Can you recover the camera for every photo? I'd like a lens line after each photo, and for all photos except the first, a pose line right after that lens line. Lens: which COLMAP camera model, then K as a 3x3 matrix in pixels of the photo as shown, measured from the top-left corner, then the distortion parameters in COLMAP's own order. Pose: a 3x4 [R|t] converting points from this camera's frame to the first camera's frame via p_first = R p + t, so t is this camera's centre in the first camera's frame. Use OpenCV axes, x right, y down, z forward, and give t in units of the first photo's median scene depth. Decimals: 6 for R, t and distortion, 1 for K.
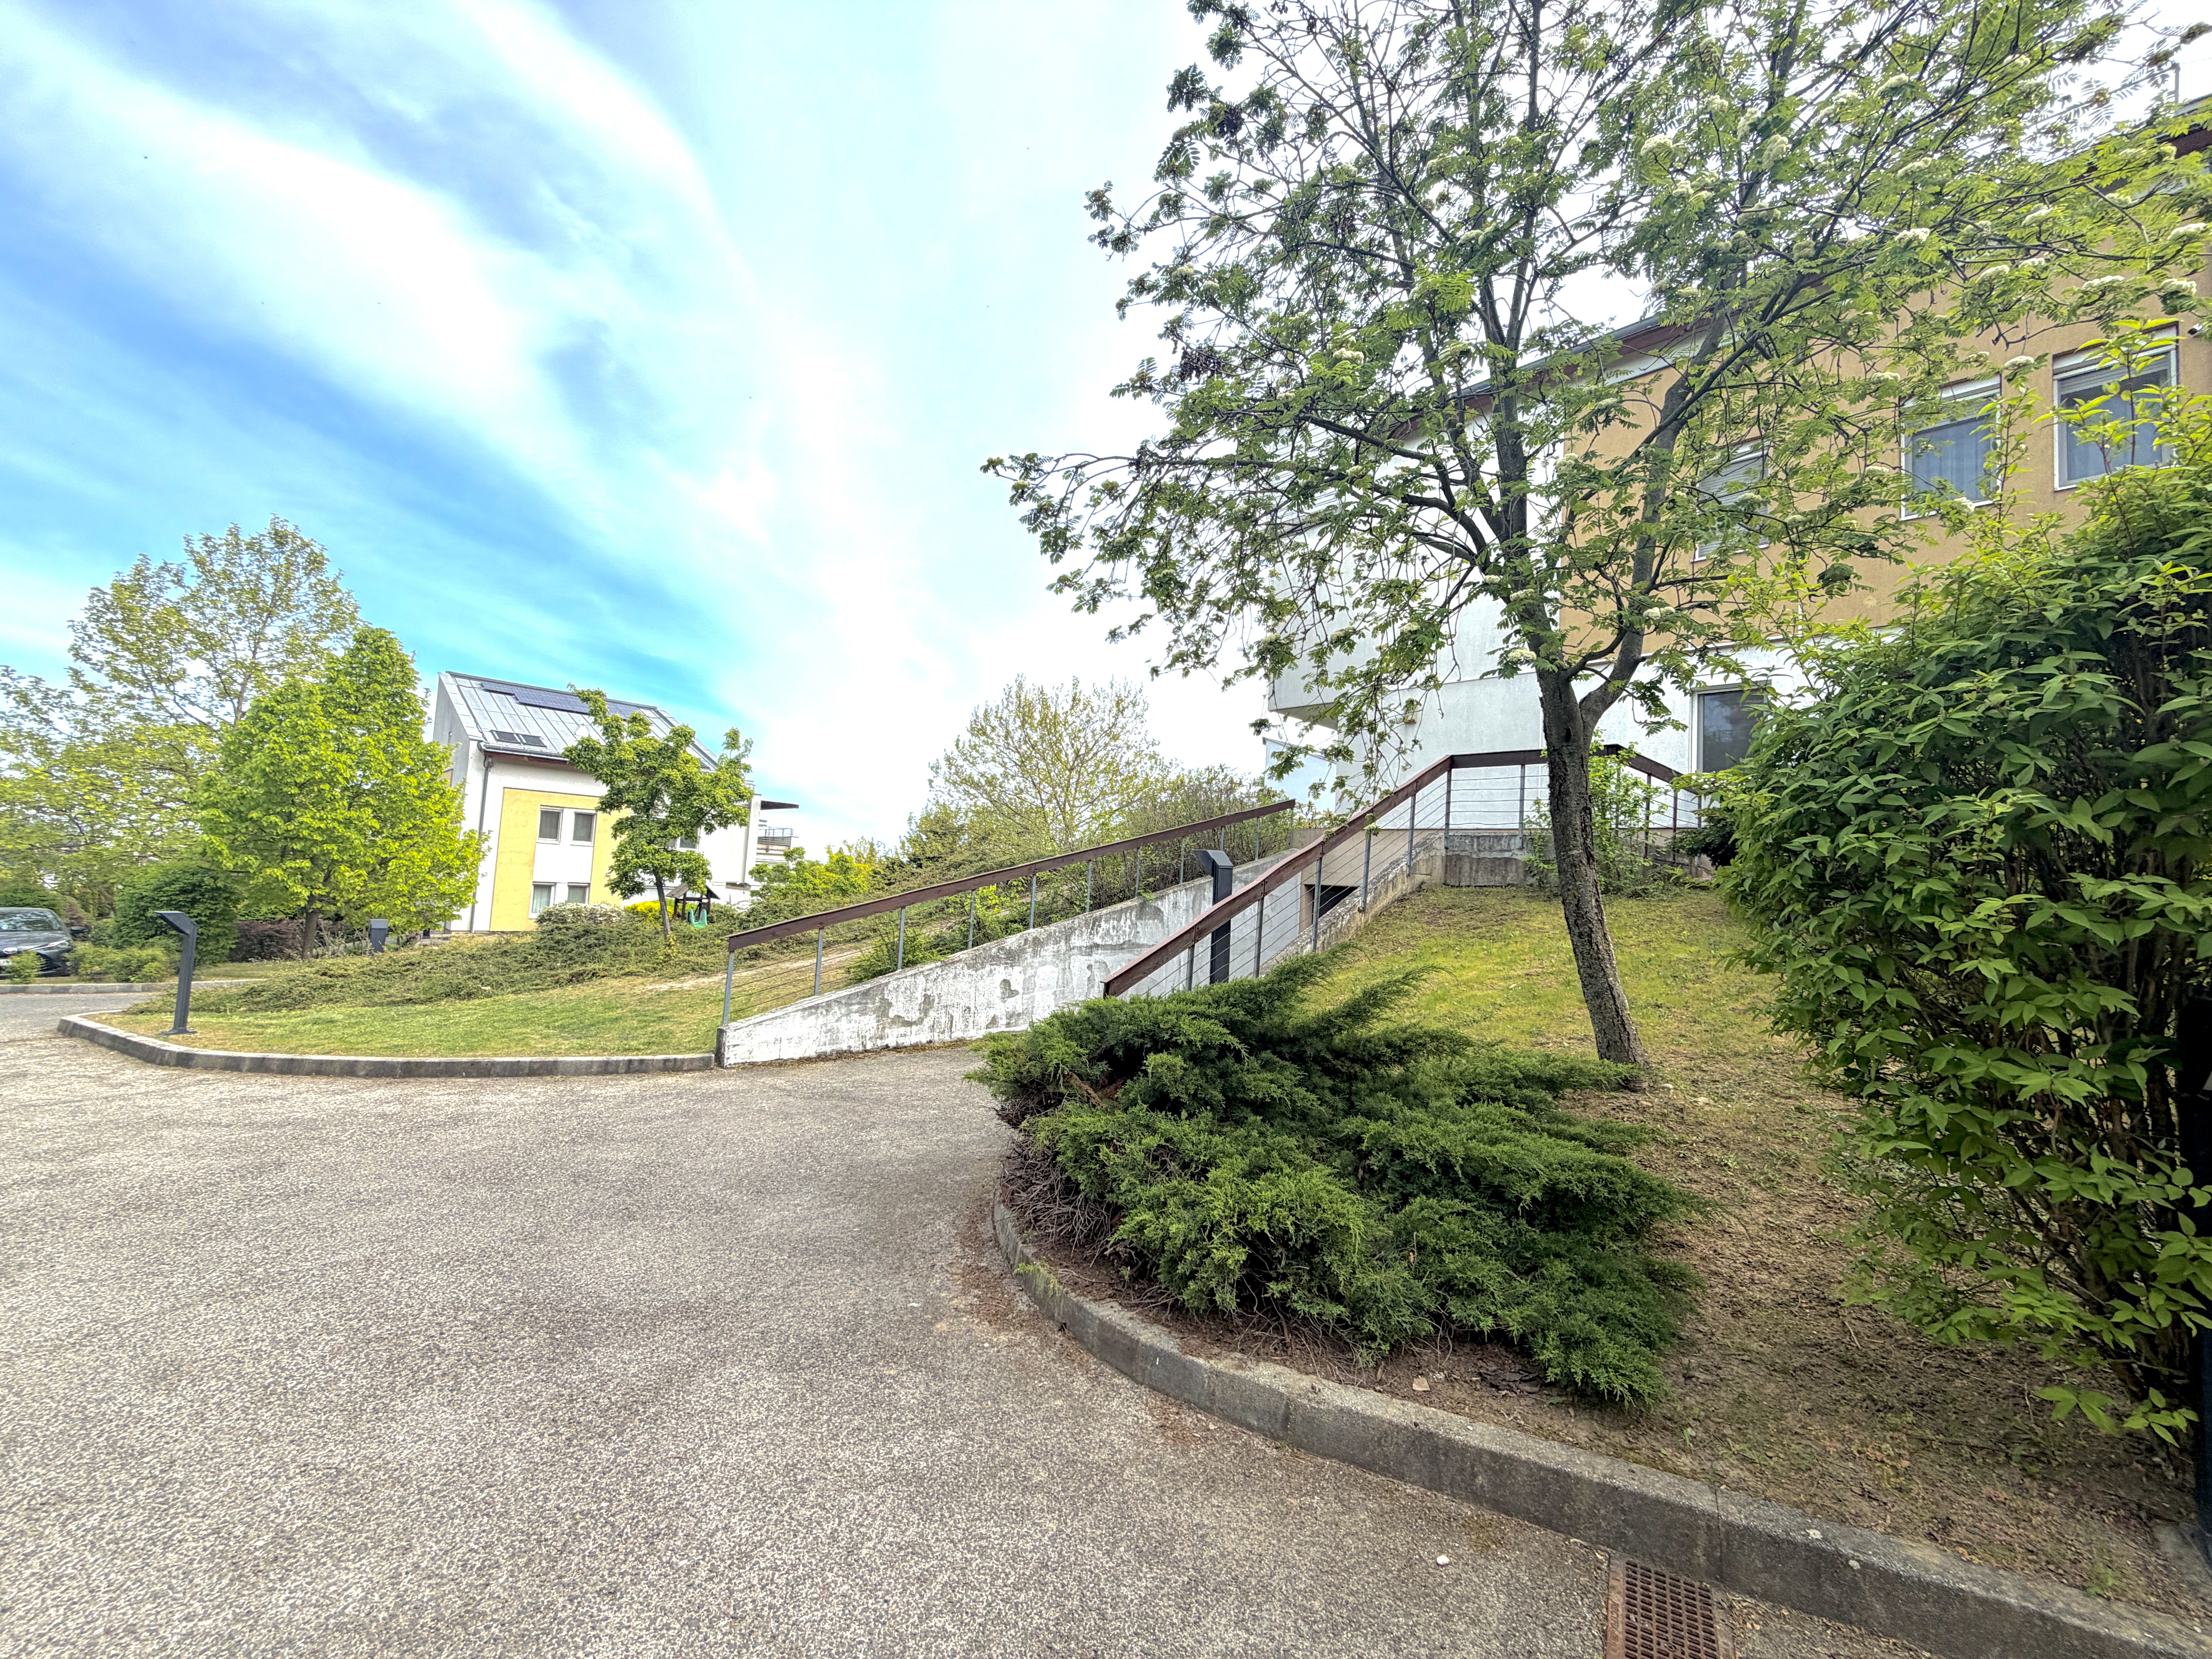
lens RADIAL K [[883.0, 0, 1106.0], [0, 883.0, 829.5], [0, 0, 1]] dist [0.000626, 0.000958]
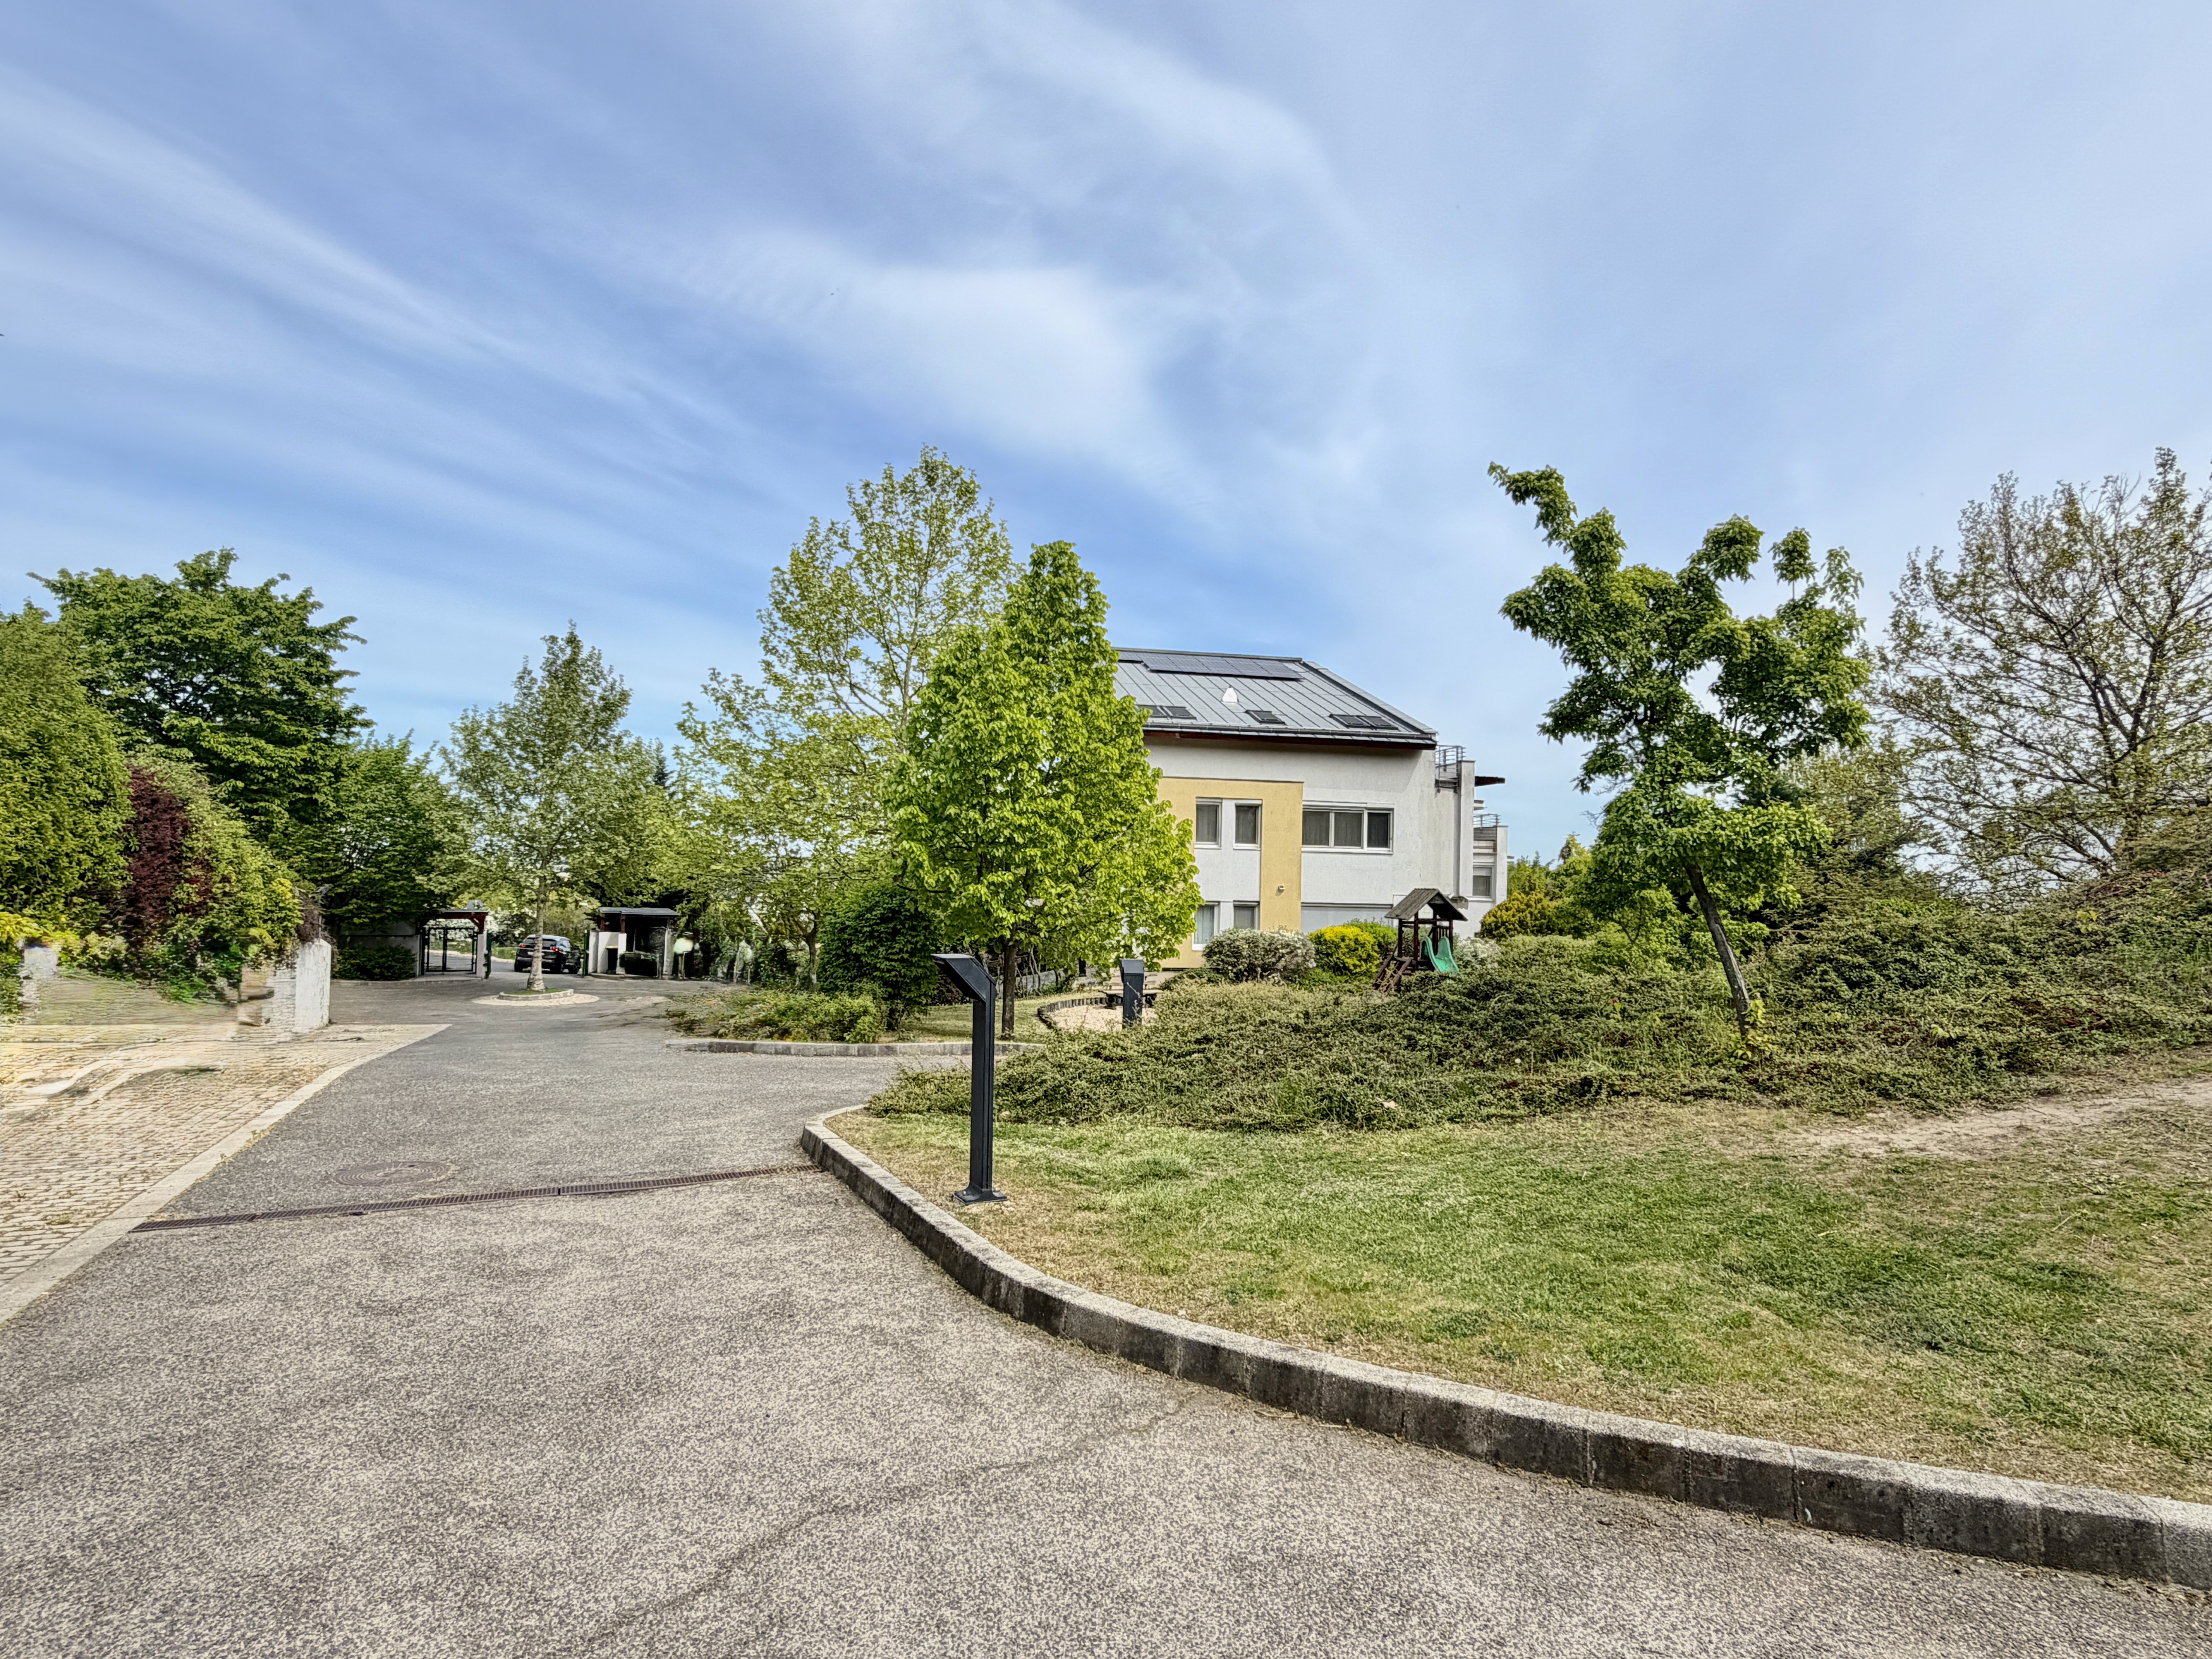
lens RADIAL K [[1174.9, 0, 1106.0], [0, 1174.9, 829.5], [0, 0, 1]] dist [0.031463, -0.000116]
pose [[0.837052, -0.057889, -0.544052, -0.292009], [0.058983, 0.998139, -0.015456, 0.017582], [0.543935, -0.019152, 0.838909, 0.230014]]
